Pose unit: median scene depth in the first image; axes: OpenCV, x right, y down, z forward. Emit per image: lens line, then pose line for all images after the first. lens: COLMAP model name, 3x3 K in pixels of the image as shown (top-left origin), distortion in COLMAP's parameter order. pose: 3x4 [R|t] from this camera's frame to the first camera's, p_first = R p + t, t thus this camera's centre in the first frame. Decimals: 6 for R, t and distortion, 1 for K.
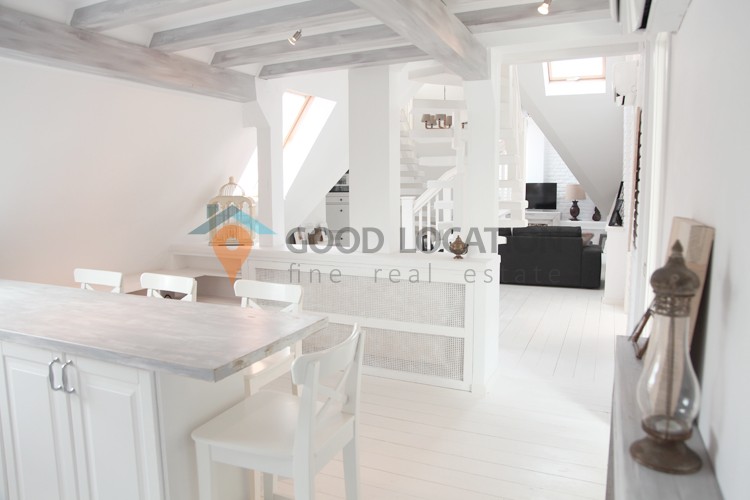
lens RADIAL K [[506.2, 0, 376.9], [0, 506.2, 249.3], [0, 0, 1]] dist [-0.028492, 0.001655]
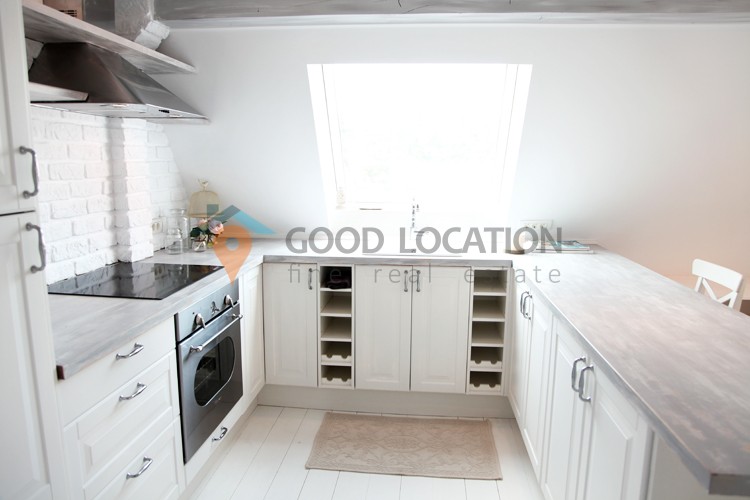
lens RADIAL K [[506.2, 0, 375.7], [0, 506.2, 253.3], [0, 0, 1]] dist [-0.028492, 0.001655]
pose [[0.339237, 0.167438, -0.925680, 0.033824], [-0.121448, 0.983592, 0.133406, -0.038935], [0.932828, 0.067166, 0.354006, 0.324736]]
